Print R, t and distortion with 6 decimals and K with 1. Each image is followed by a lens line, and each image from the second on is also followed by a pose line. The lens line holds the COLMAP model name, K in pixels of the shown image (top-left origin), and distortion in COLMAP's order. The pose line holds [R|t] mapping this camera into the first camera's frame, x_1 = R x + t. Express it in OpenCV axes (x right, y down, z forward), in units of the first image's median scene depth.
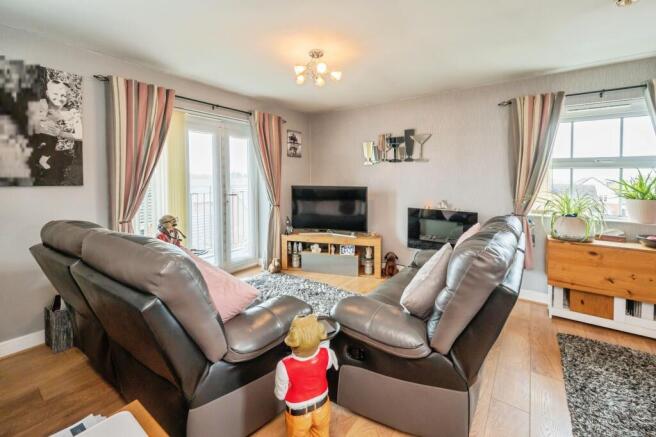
lens RADIAL K [[270.9, 0, 328.0], [0, 270.9, 218.5], [0, 0, 1]] dist [-0.001181, -0.000125]
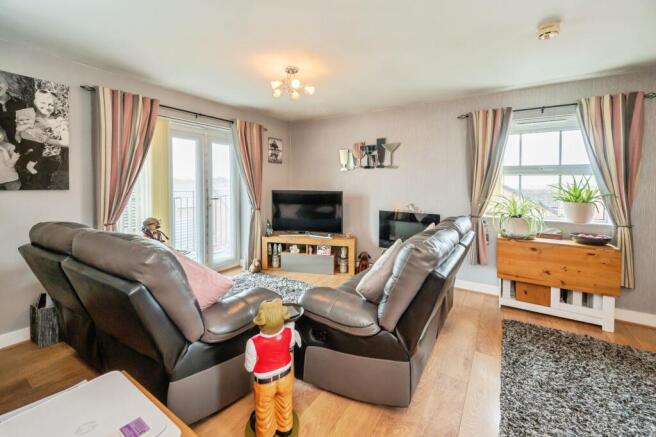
lens RADIAL K [[270.9, 0, 328.0], [0, 270.9, 218.5], [0, 0, 1]] dist [-0.001181, -0.000125]
pose [[0.998980, -0.003579, 0.045016, 0.056712], [0.004395, 0.999828, -0.018029, 0.014742], [-0.044944, 0.018208, 0.998824, -0.099475]]
